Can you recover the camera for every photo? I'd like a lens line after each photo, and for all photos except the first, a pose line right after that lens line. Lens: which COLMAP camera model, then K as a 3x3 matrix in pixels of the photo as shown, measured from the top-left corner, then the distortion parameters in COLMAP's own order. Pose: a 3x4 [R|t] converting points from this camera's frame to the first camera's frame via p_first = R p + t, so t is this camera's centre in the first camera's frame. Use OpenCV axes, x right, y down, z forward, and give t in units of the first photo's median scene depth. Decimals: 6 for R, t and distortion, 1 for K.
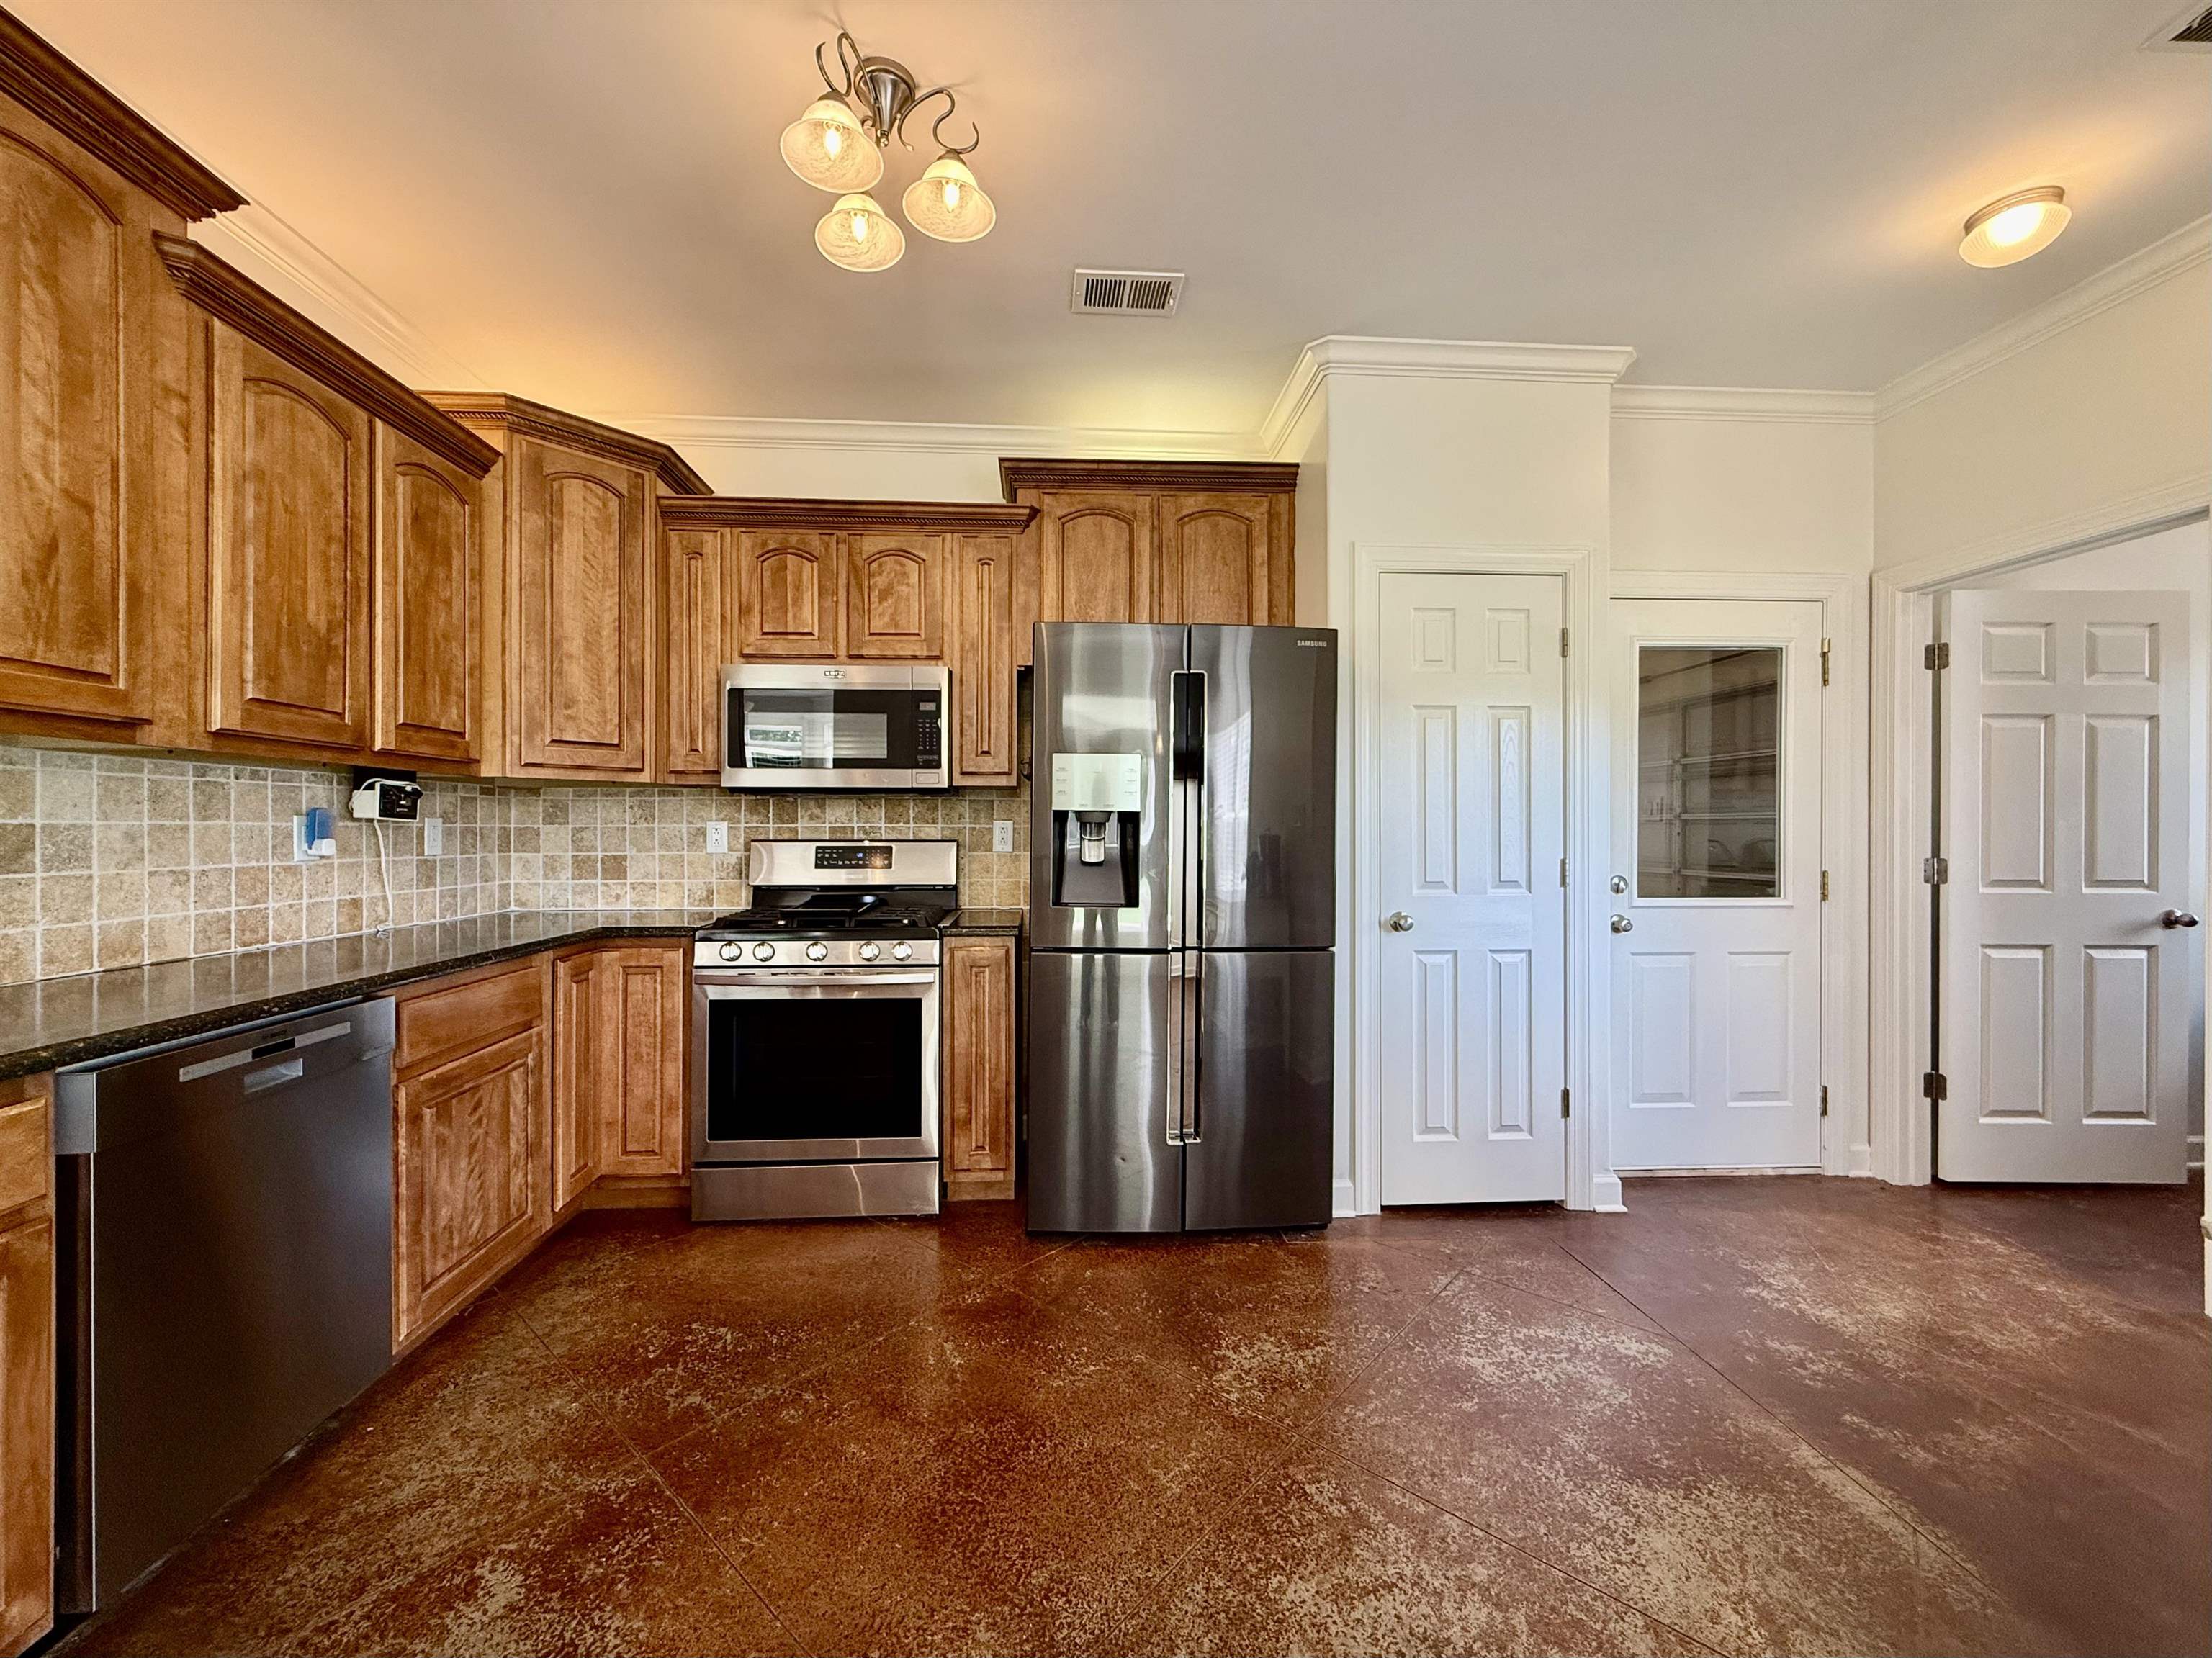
lens RADIAL K [[874.8, 0, 1098.4], [0, 874.8, 831.2], [0, 0, 1]] dist [-0.000863, -0.000479]
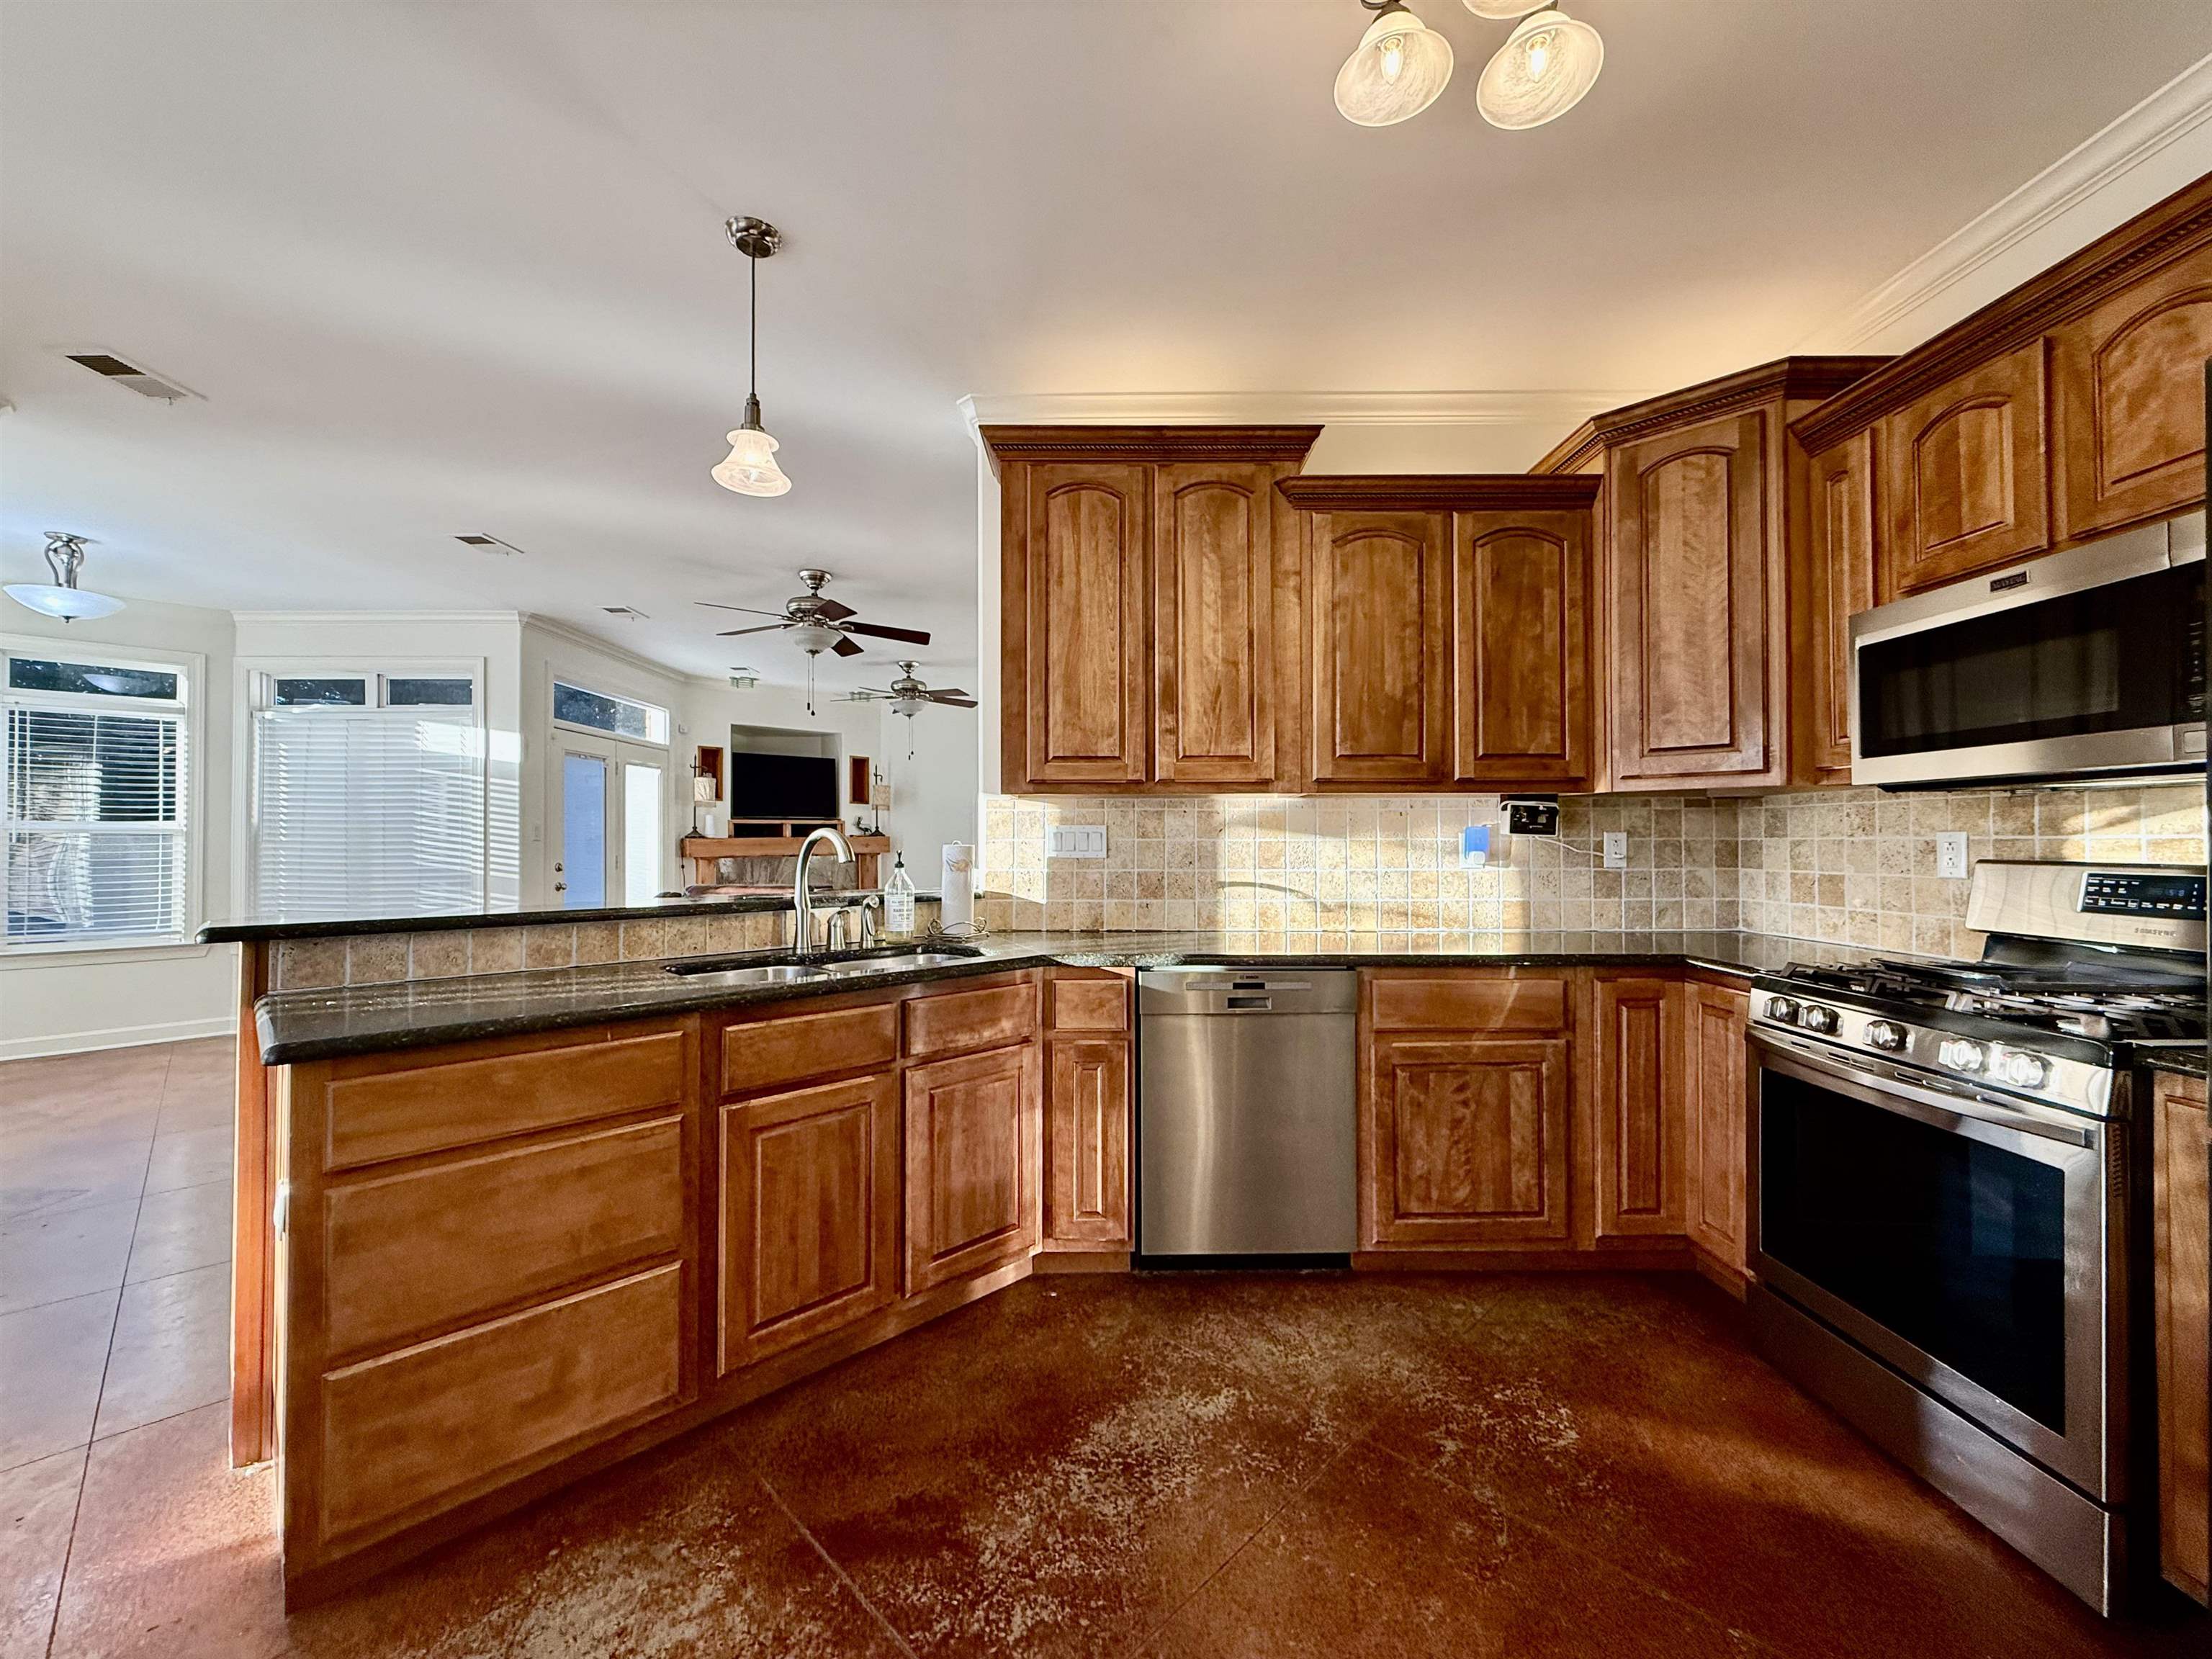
lens RADIAL K [[874.9, 0, 1101.9], [0, 874.9, 830.2], [0, 0, 1]] dist [-0.000863, -0.000479]
pose [[-0.052424, -0.011838, -0.998555, 0.391277], [0.001570, 0.999928, -0.011937, -0.006903], [0.998624, -0.002193, -0.052402, 0.510942]]
